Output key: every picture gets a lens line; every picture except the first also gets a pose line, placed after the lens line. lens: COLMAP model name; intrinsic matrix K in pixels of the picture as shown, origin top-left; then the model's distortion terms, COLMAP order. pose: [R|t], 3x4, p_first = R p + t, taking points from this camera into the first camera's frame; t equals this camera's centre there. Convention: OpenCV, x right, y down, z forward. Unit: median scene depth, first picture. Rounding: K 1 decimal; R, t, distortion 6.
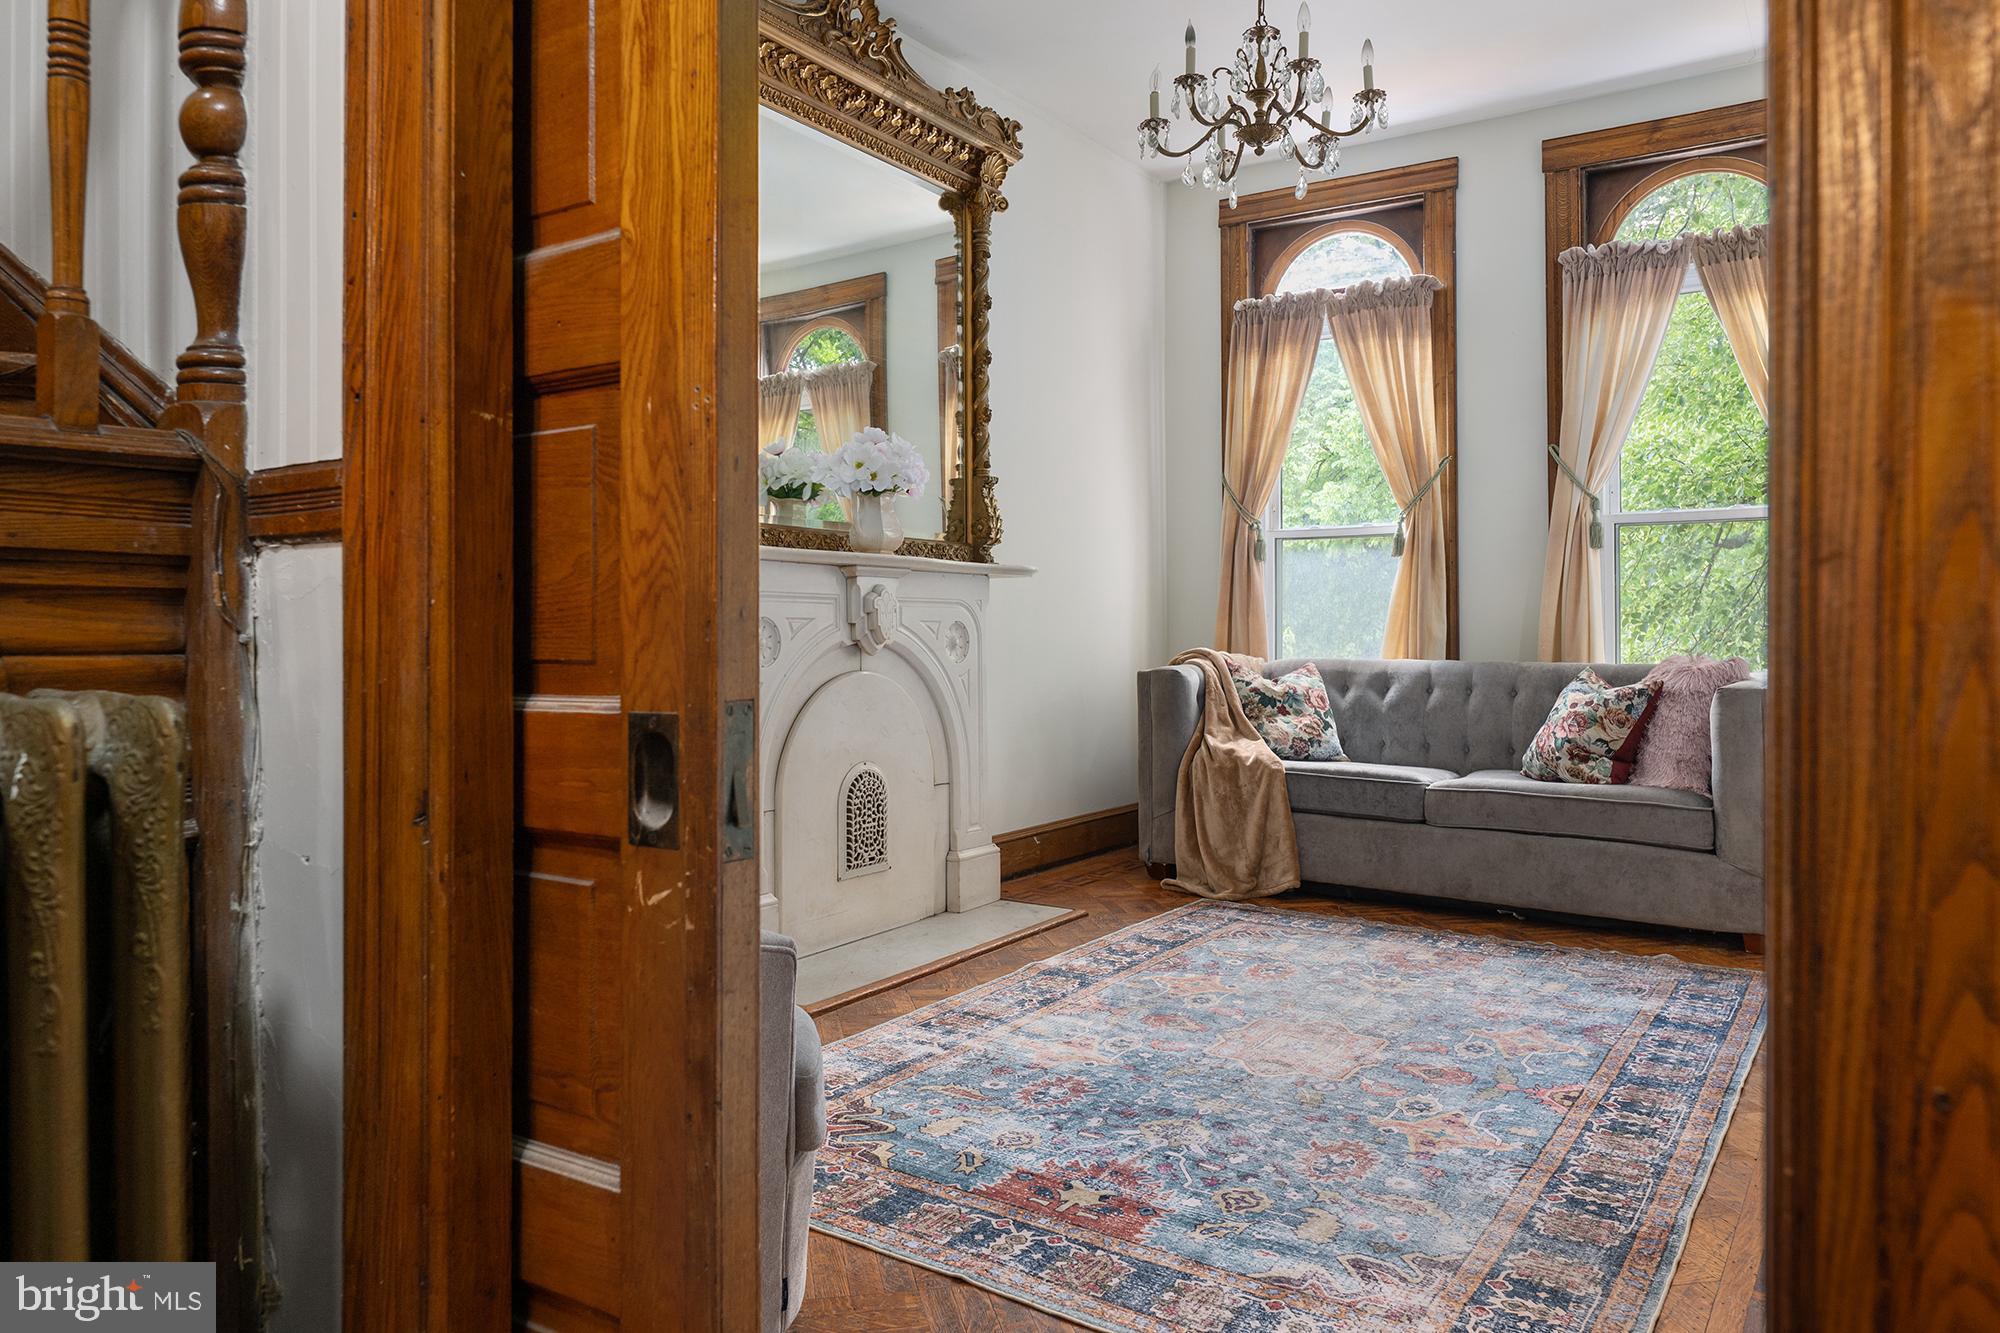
lens RADIAL K [[1354.4, 0, 1000.8], [0, 1354.4, 621.0], [0, 0, 1]] dist [0.004919, 0.000111]
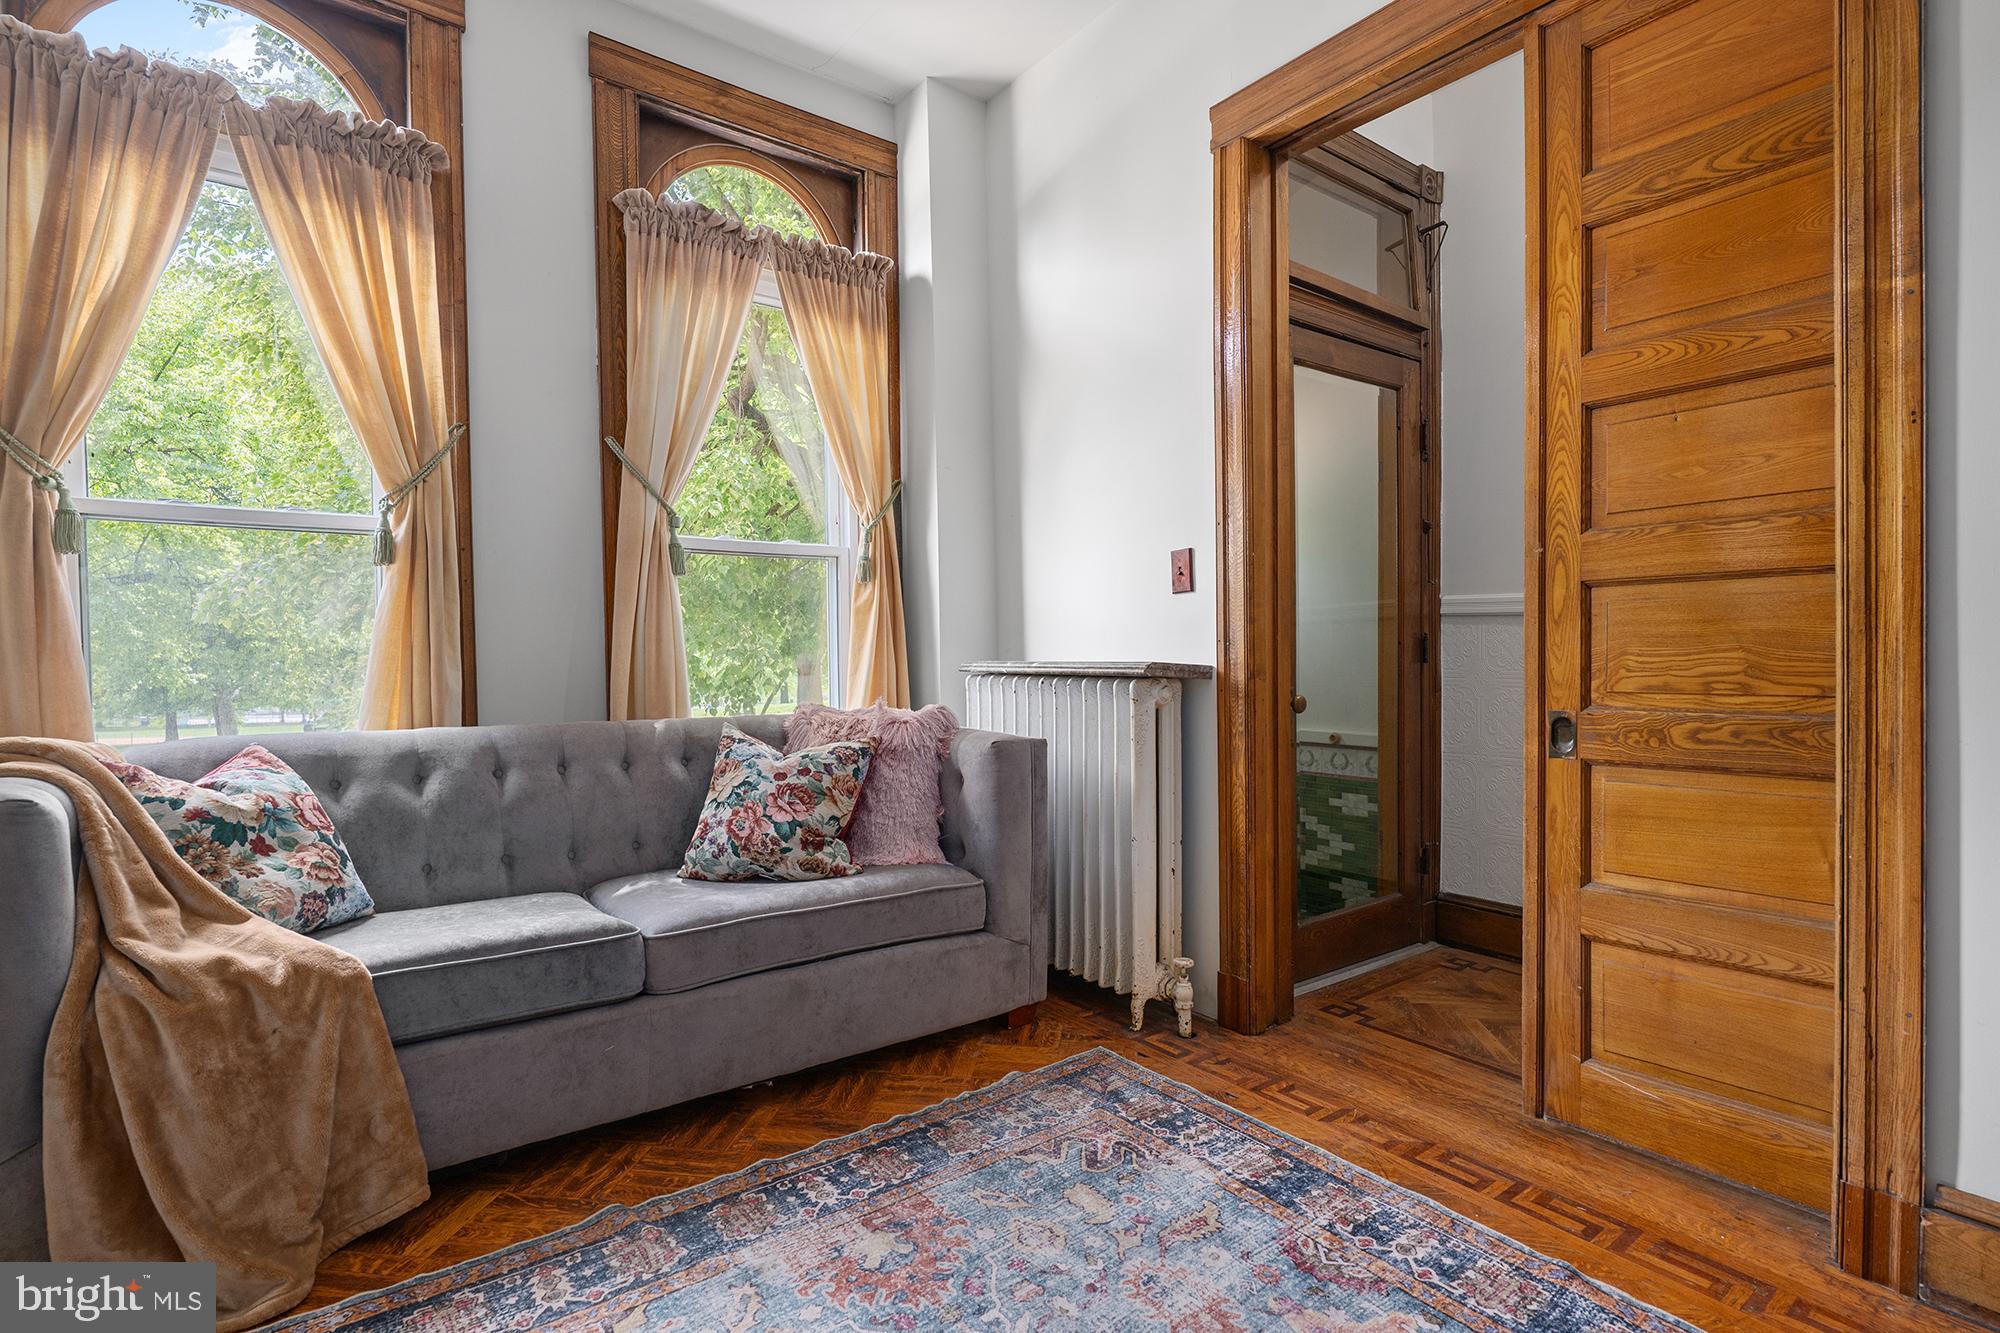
lens RADIAL K [[964.4, 0, 998.2], [0, 964.4, 672.0], [0, 0, 1]] dist [-0.000731, -0.000411]
pose [[0.320848, -0.018179, 0.946956, -0.058124], [0.003752, 0.999832, 0.017922, -0.006456], [-0.947123, -0.002197, 0.320863, 0.796554]]
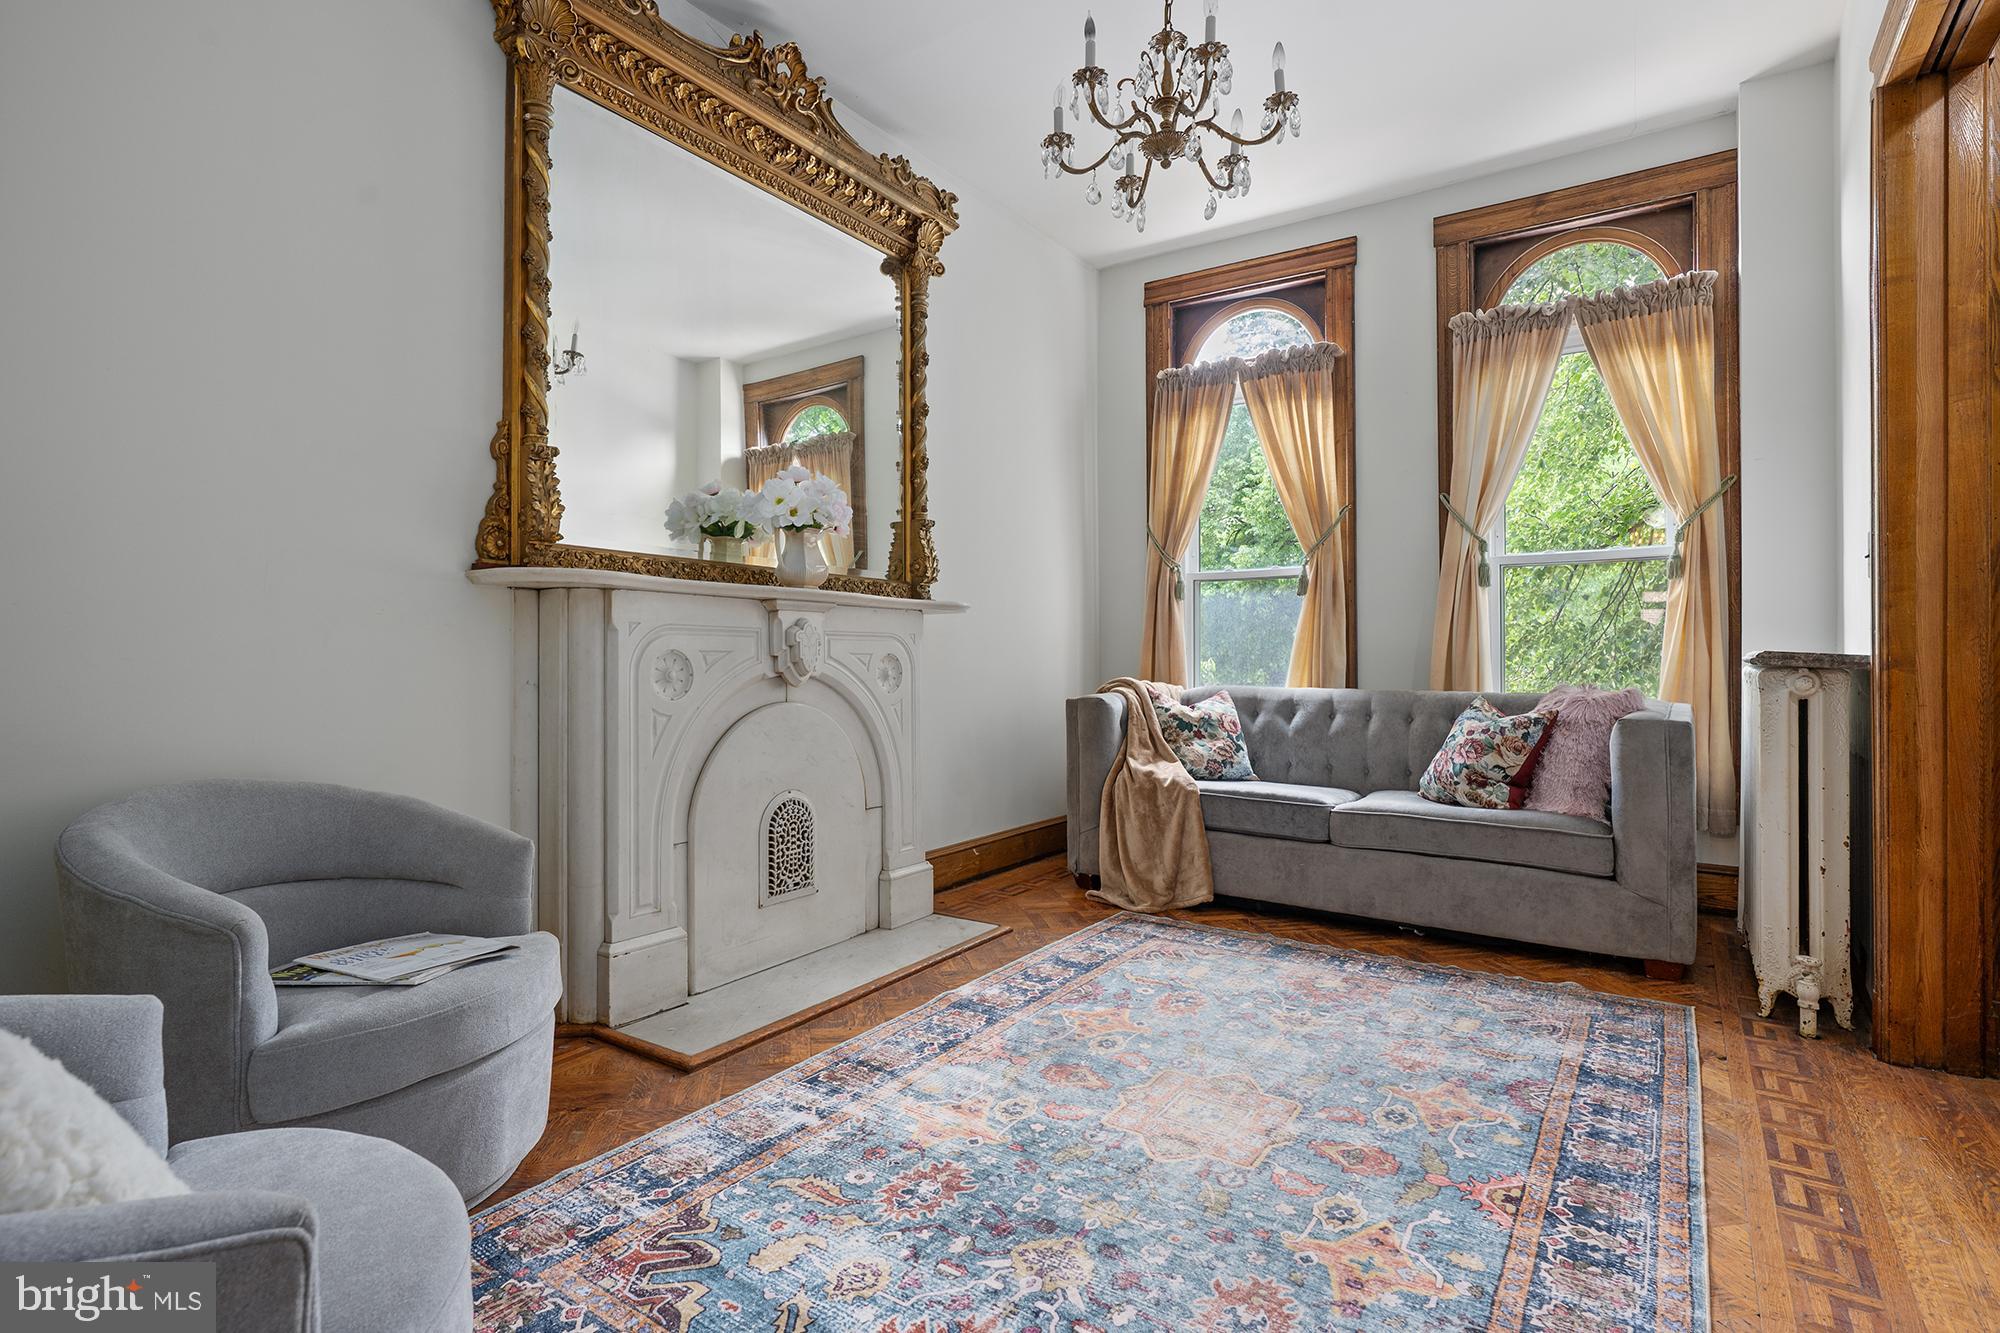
lens RADIAL K [[991.6, 0, 1001.4], [0, 991.6, 654.7], [0, 0, 1]] dist [0.002696, 0.000612]
pose [[0.999998, -0.000373, -0.001775, 0.063401], [0.000377, 0.999997, 0.002511, -0.001125], [0.001774, -0.002512, 0.999995, 0.249107]]
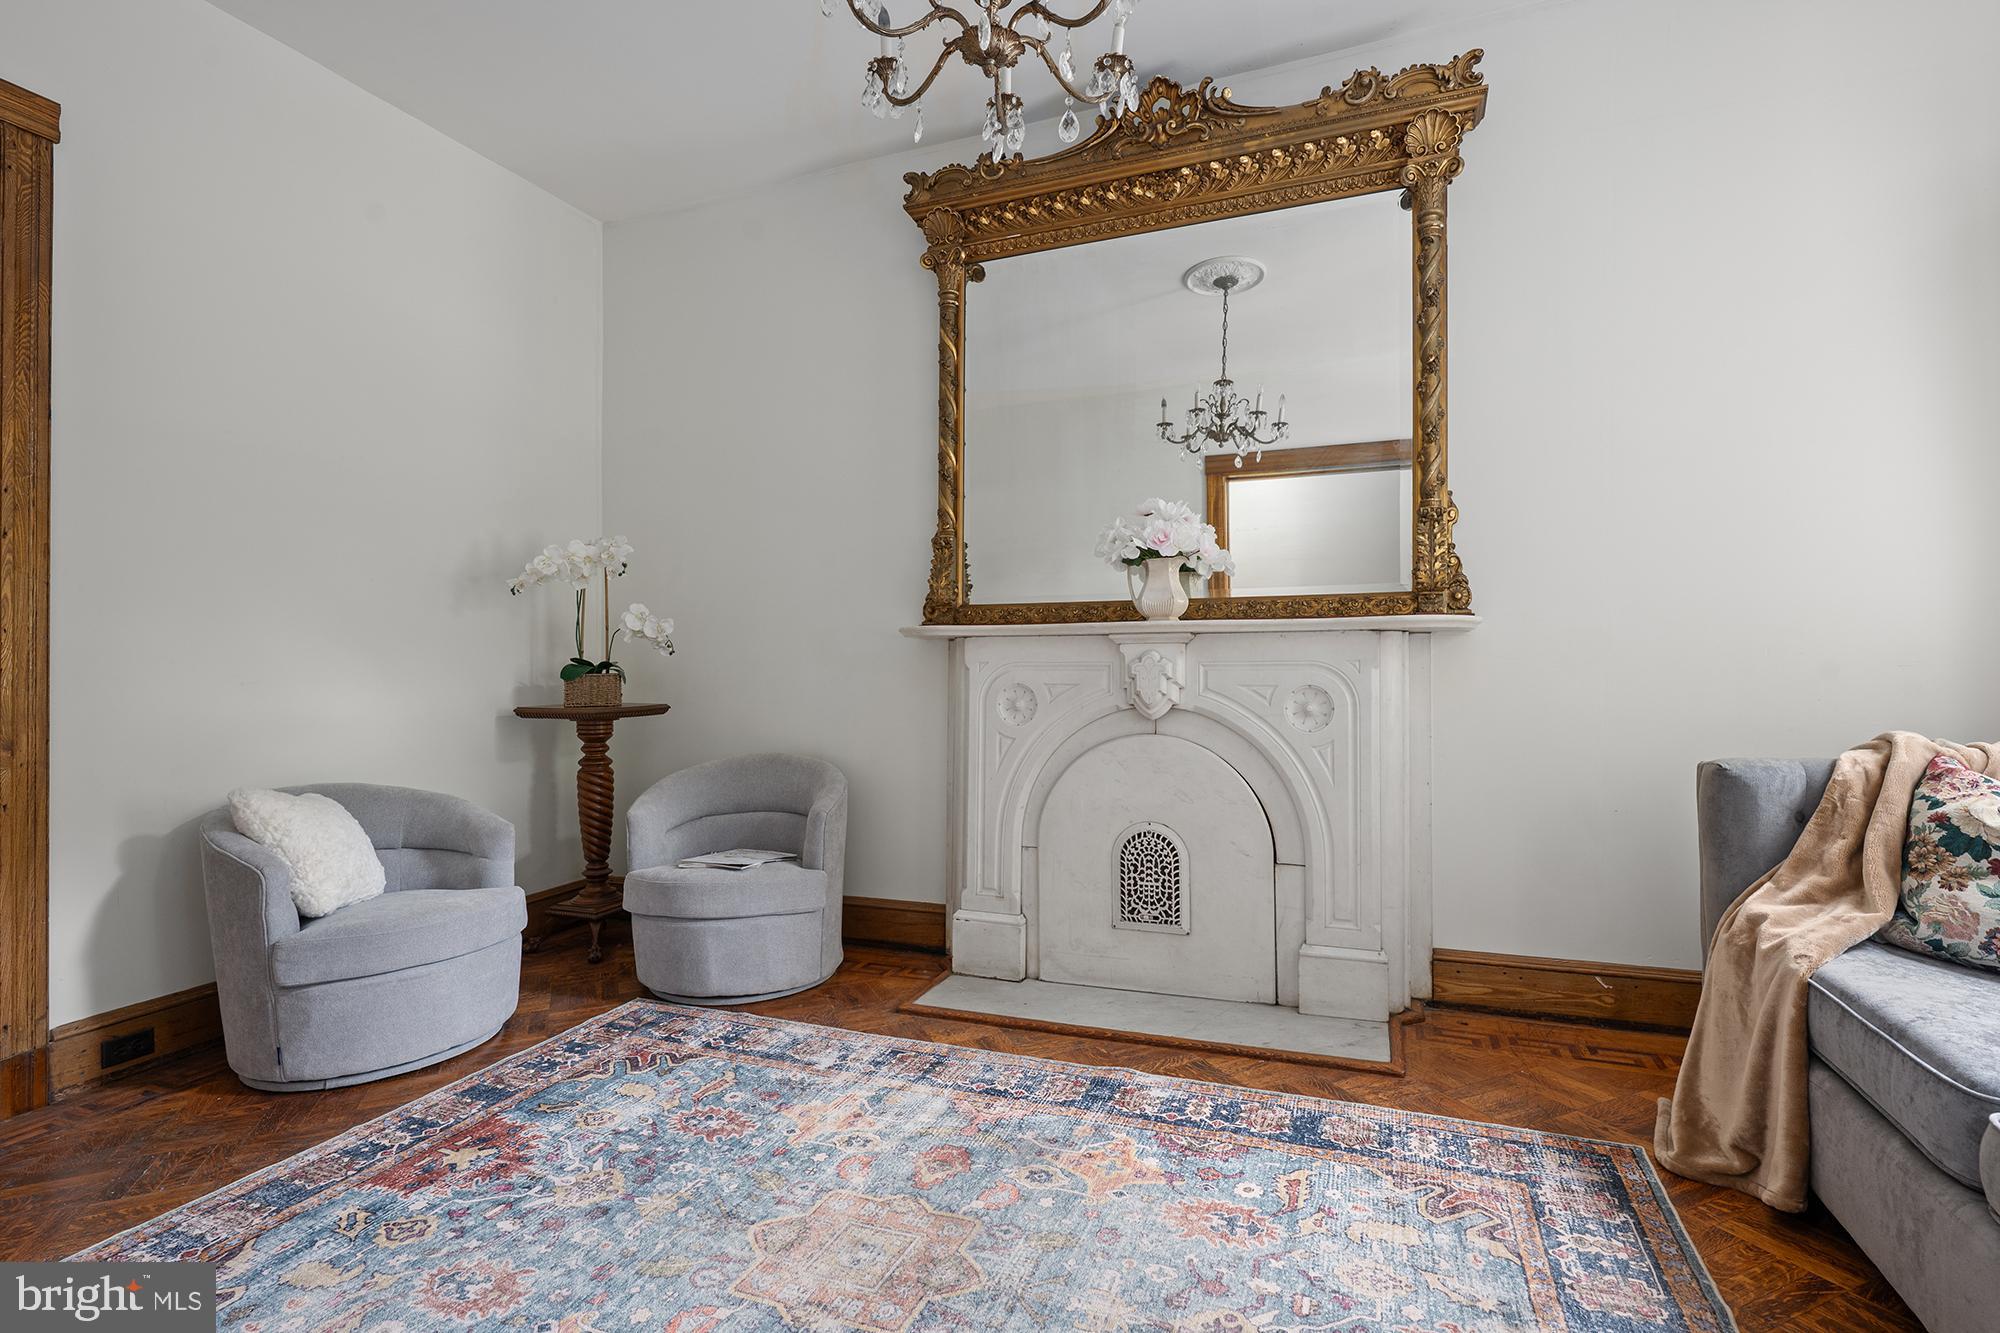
lens RADIAL K [[933.5, 0, 1000.0], [0, 933.5, 666.5], [0, 0, 1]] dist [-0.000221, 0.000021]
pose [[0.217686, -0.016770, -0.975875, 0.582962], [0.010067, 0.999838, -0.014936, -0.005632], [0.975967, -0.006573, 0.217820, 0.745496]]
